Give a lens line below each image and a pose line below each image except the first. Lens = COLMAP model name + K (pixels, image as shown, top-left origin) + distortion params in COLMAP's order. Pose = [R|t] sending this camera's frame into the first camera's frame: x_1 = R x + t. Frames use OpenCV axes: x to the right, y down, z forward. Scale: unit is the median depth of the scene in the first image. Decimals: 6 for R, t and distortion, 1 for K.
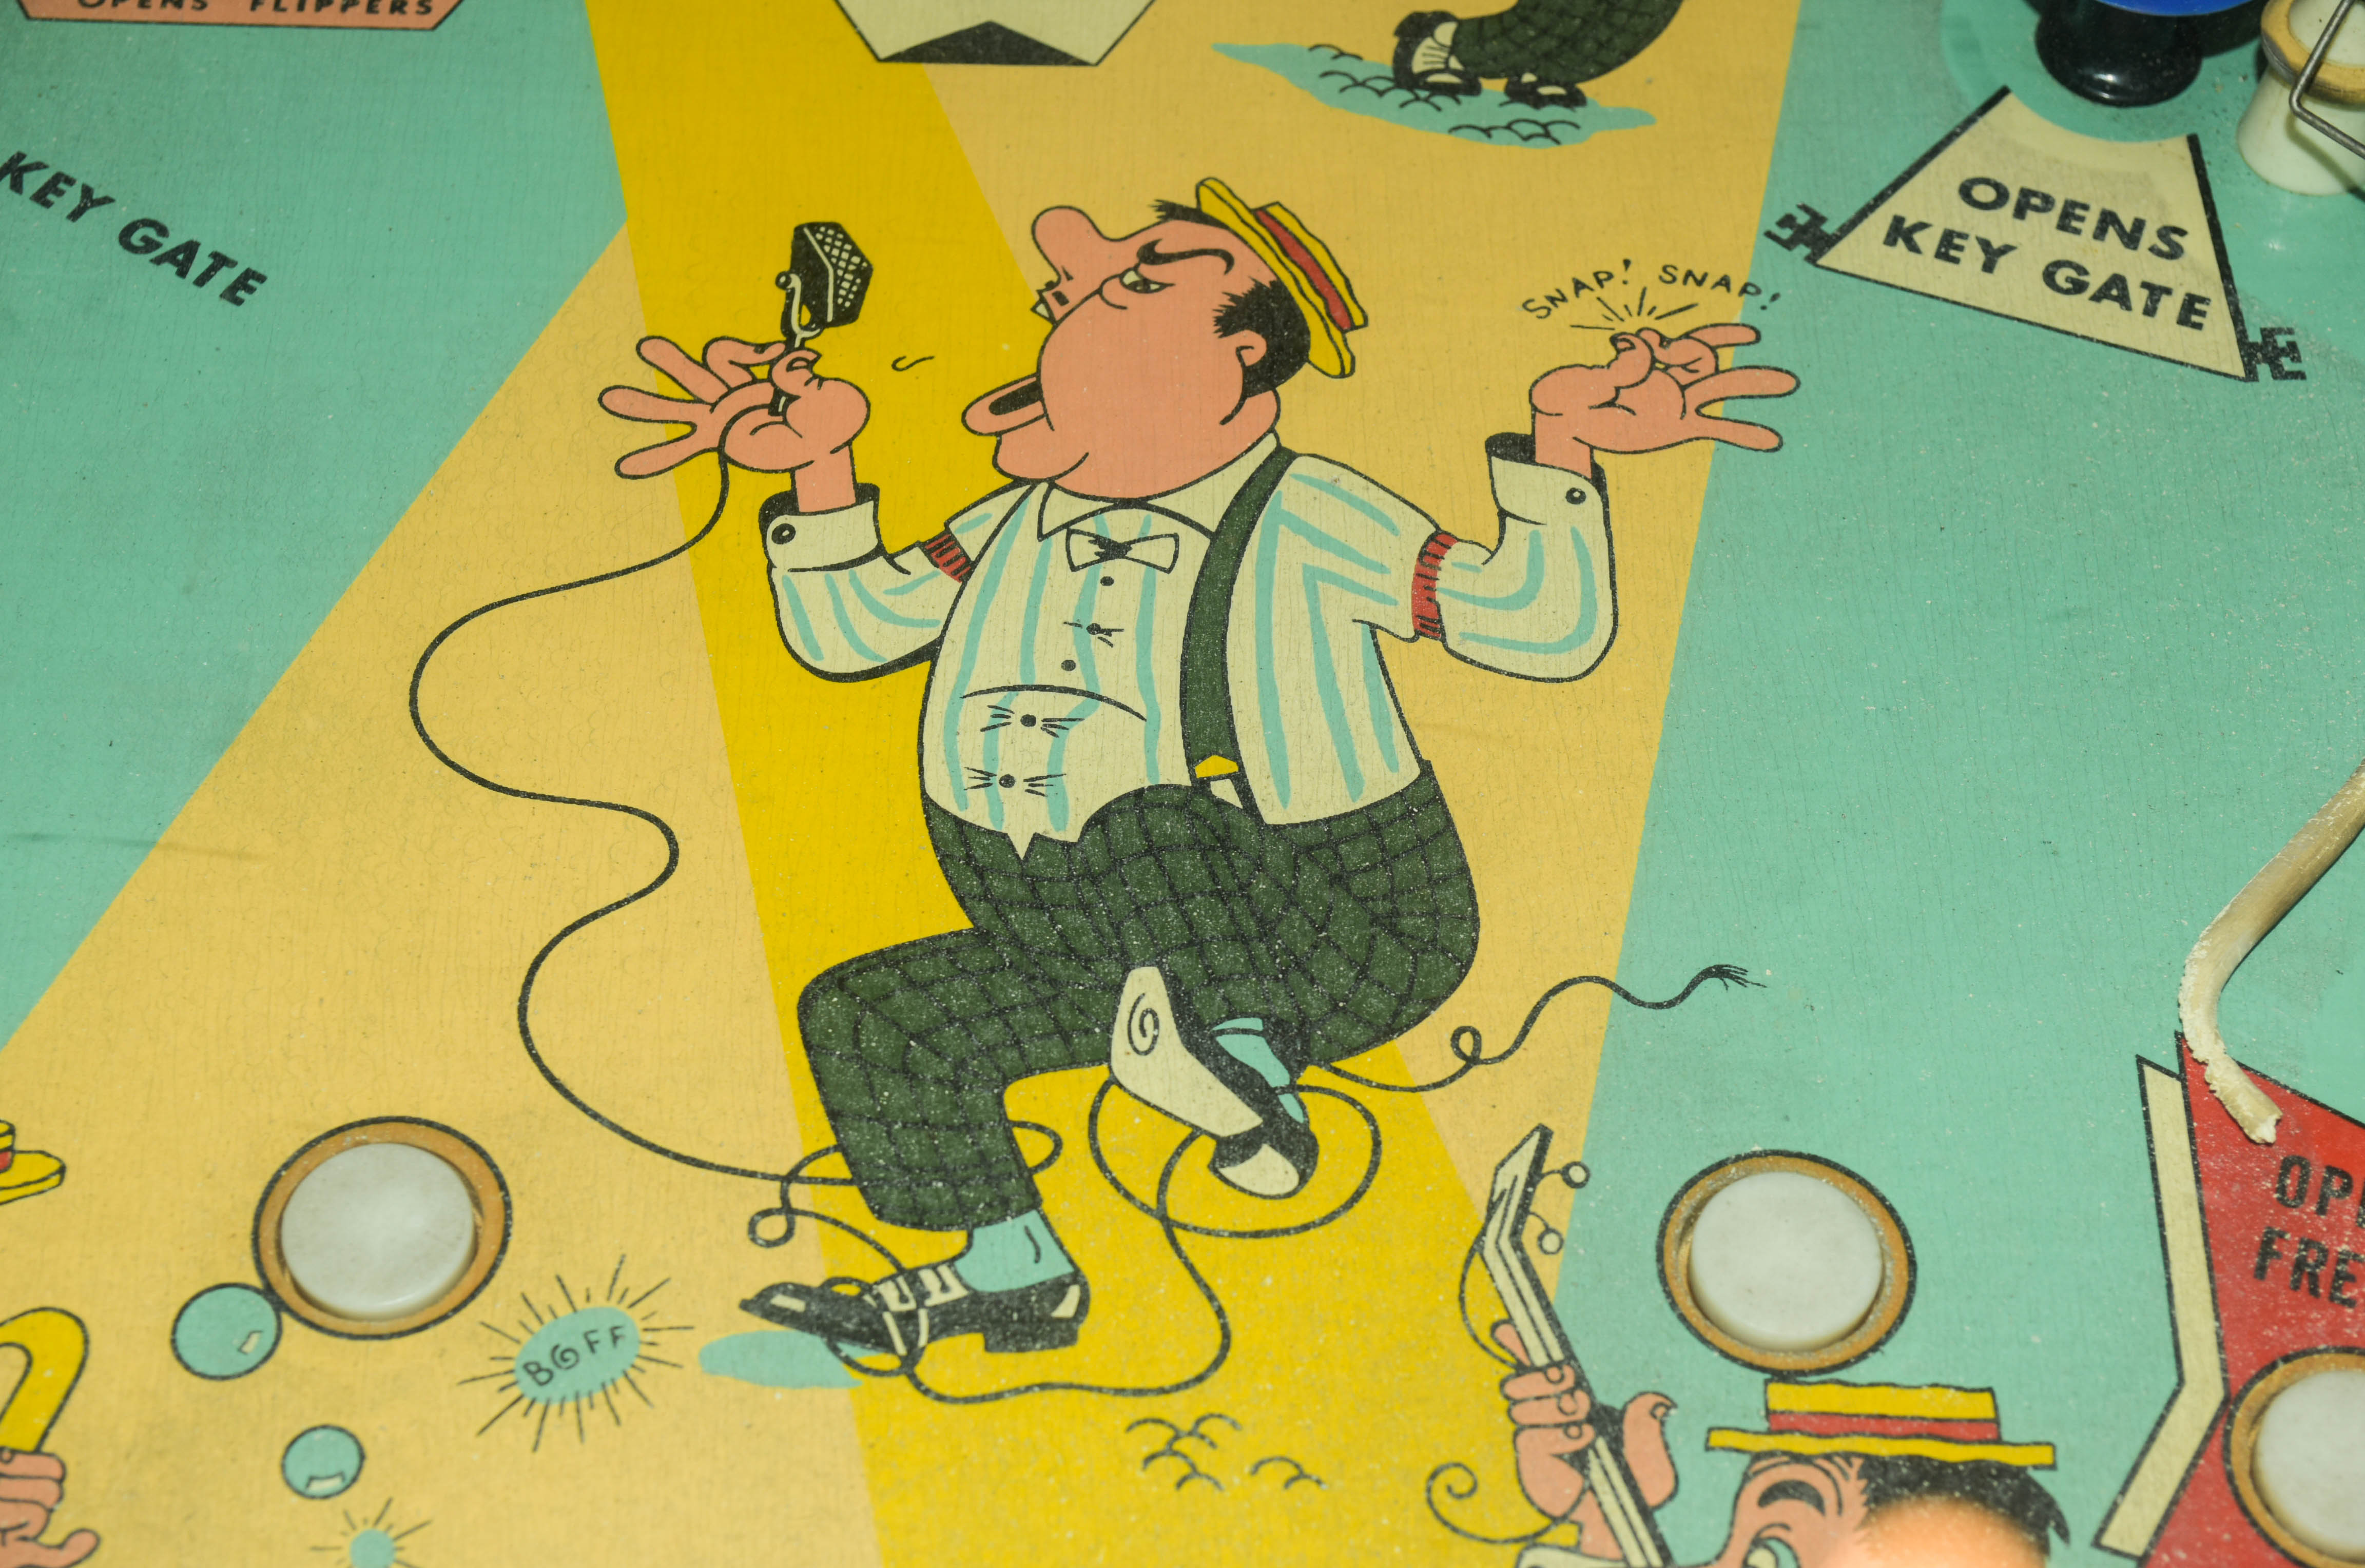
lens RADIAL K [[4187.7, 0, 1192.9], [0, 4187.7, 790.8], [0, 0, 1]] dist [-0.027584, 0.000000]
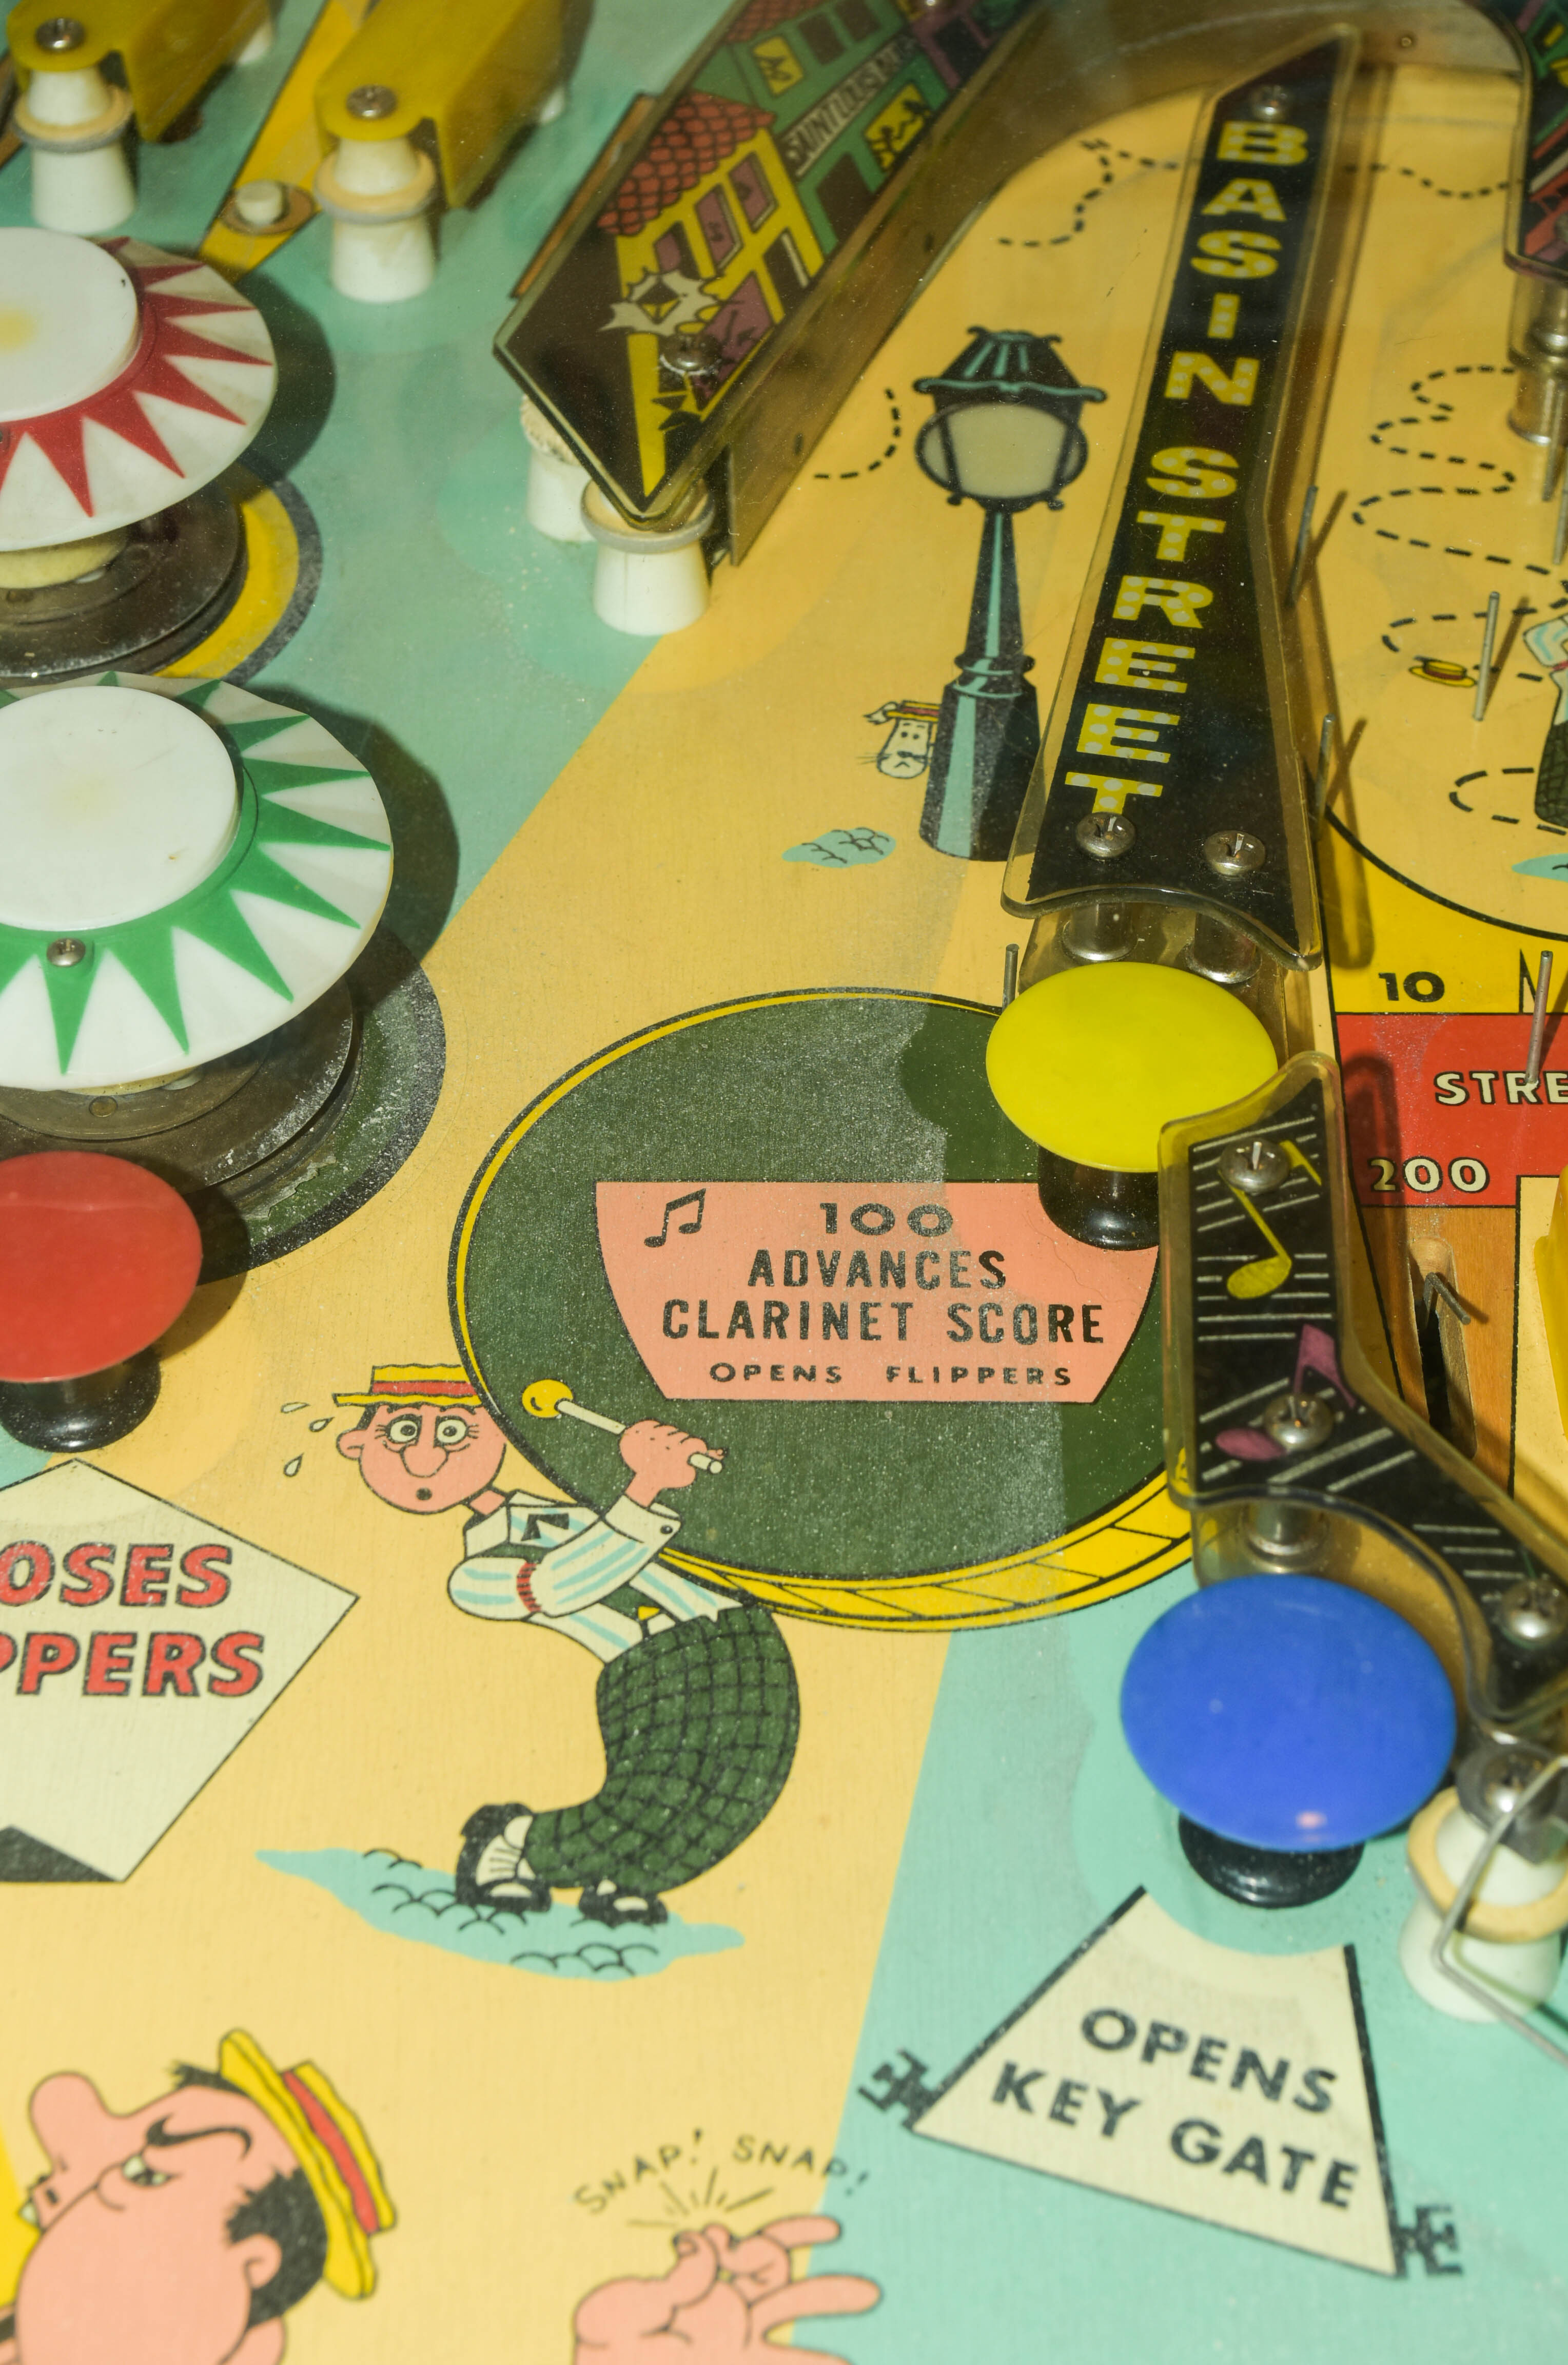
lens RADIAL K [[4187.7, 0, 793.6], [0, 4187.7, 1183.0], [0, 0, 1]] dist [-0.027584, 0.000000]
pose [[0.999747, -0.021677, -0.006006, 0.150283], [0.020697, 0.991067, -0.131749, -0.234524], [0.008809, 0.131592, 0.991265, 0.111899]]
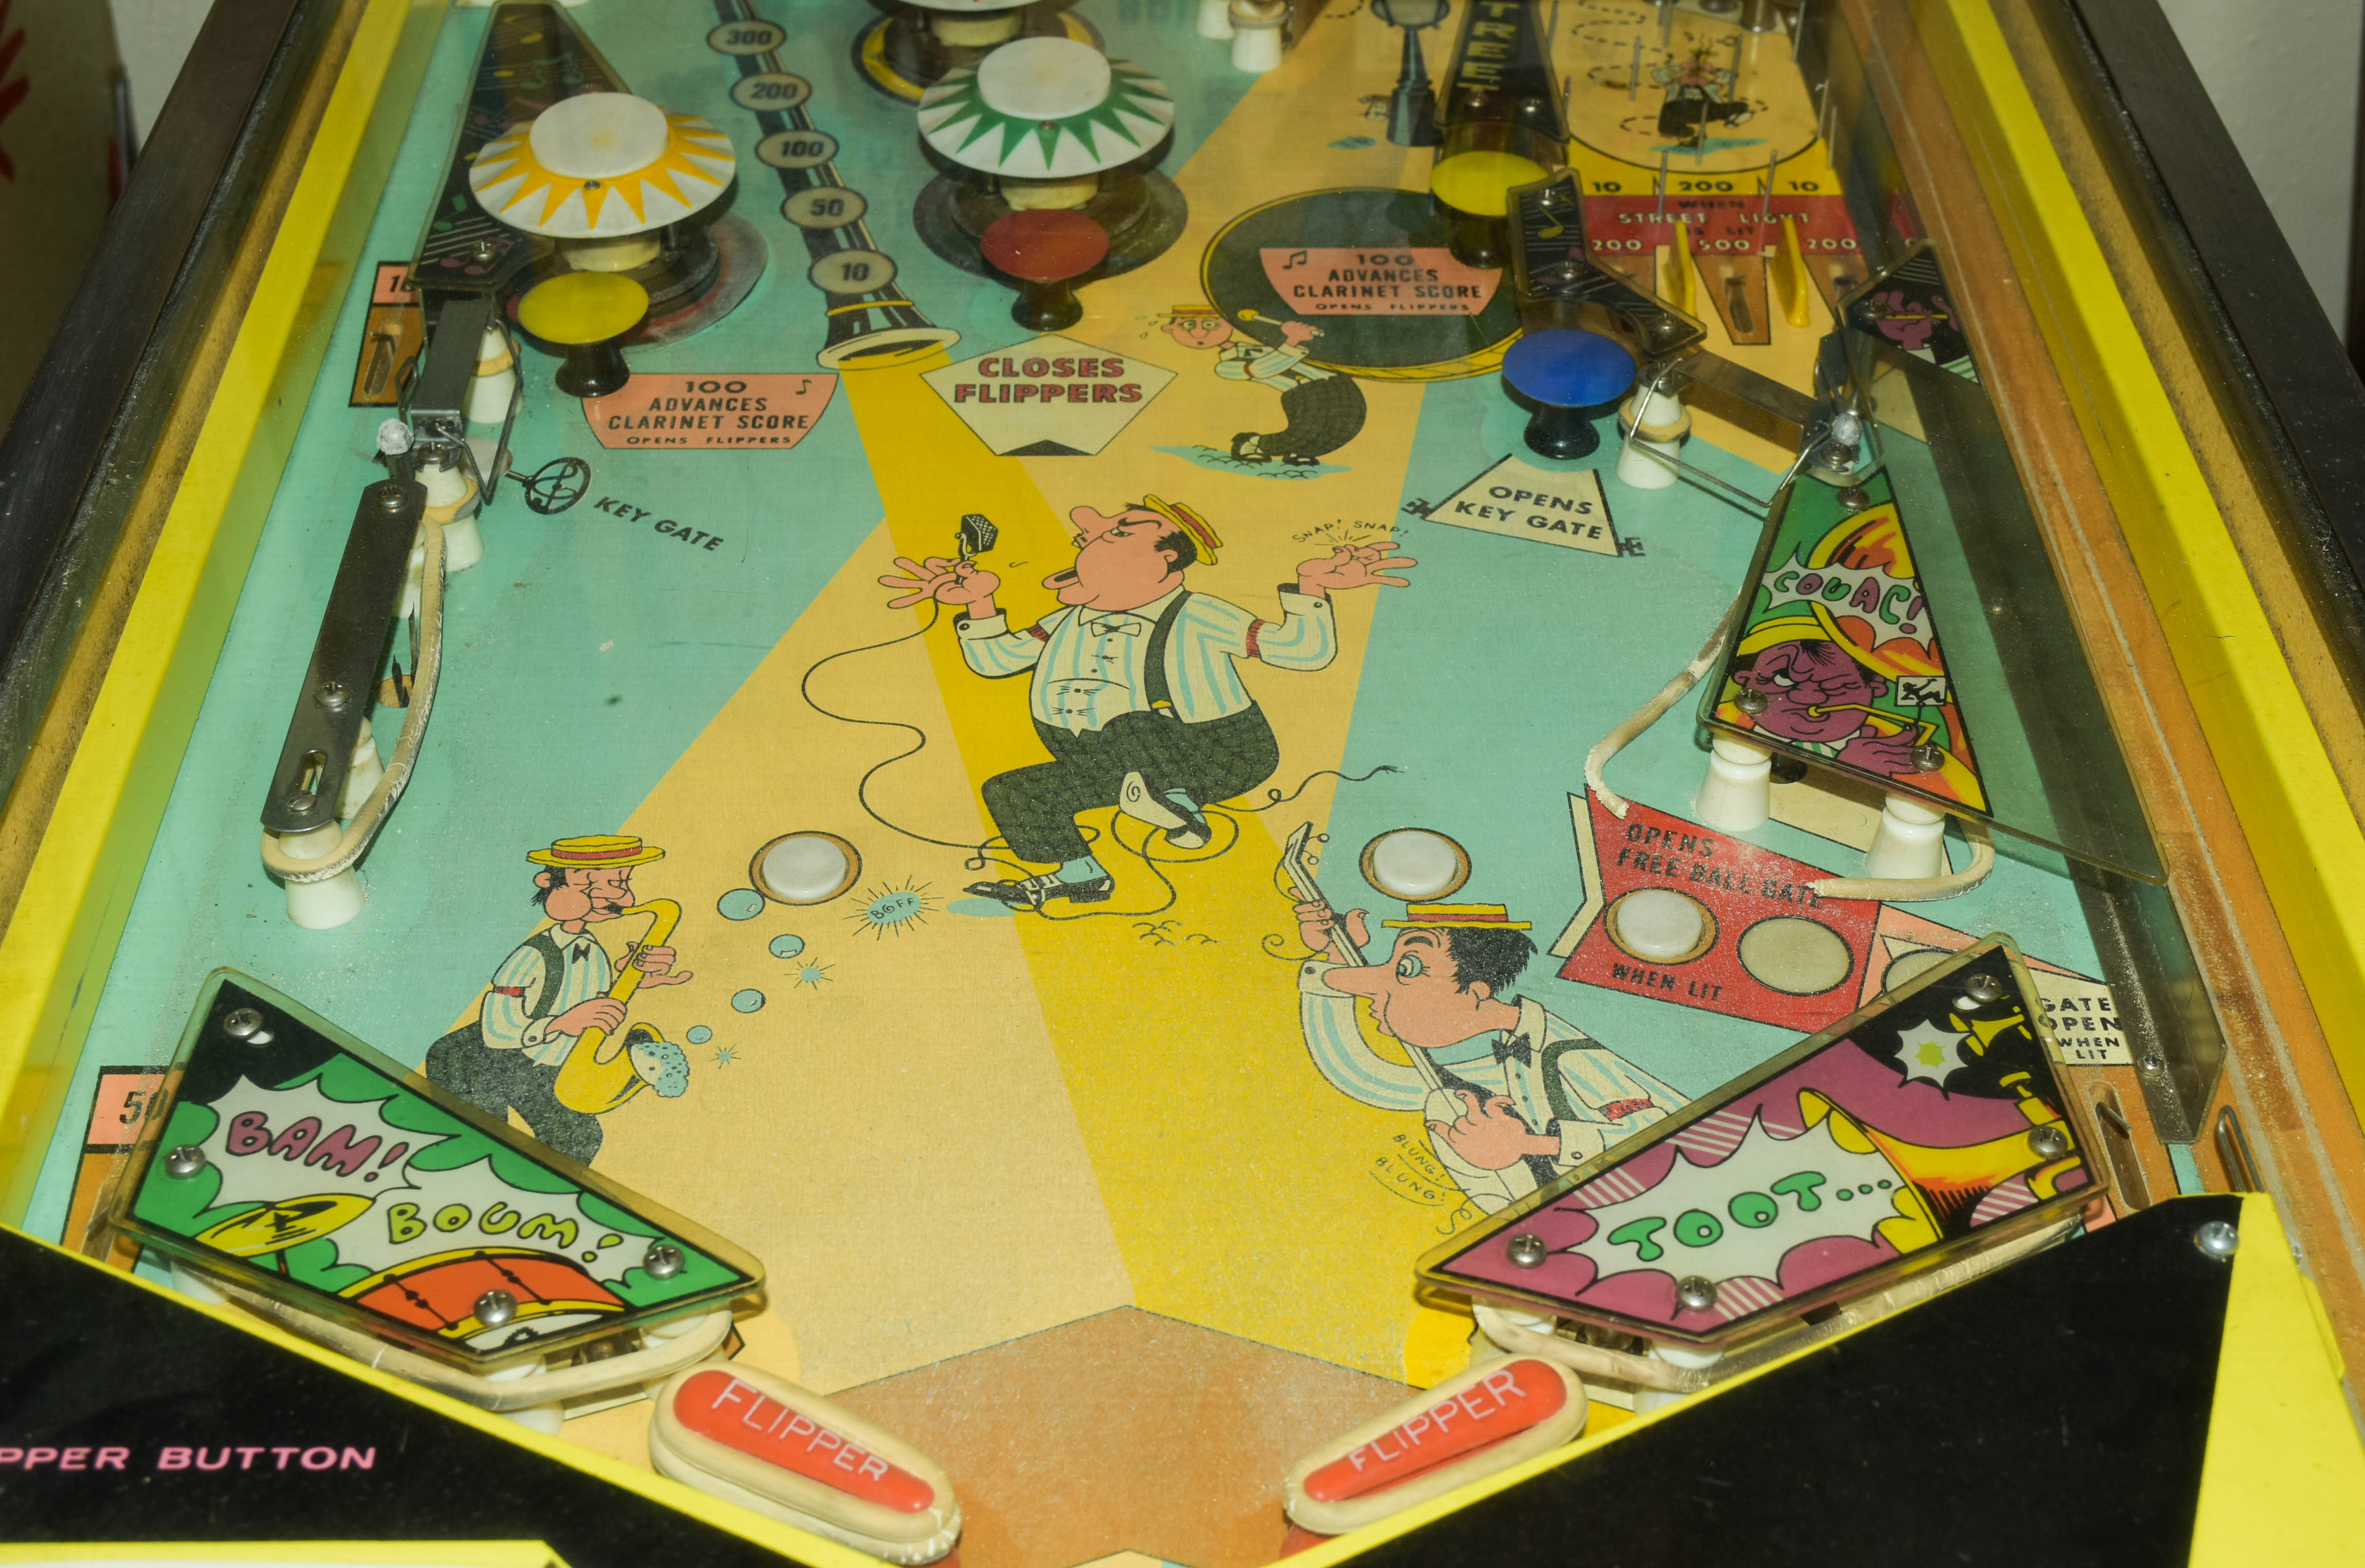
lens RADIAL K [[3162.3, 0, 1190.5], [0, 3162.3, 802.9], [0, 0, 1]] dist [-0.019080, 0.000000]
pose [[0.999292, -0.027524, 0.025658, -0.024609], [0.032650, 0.973212, -0.227580, 0.446249], [-0.018707, 0.228256, 0.973421, -0.665427]]
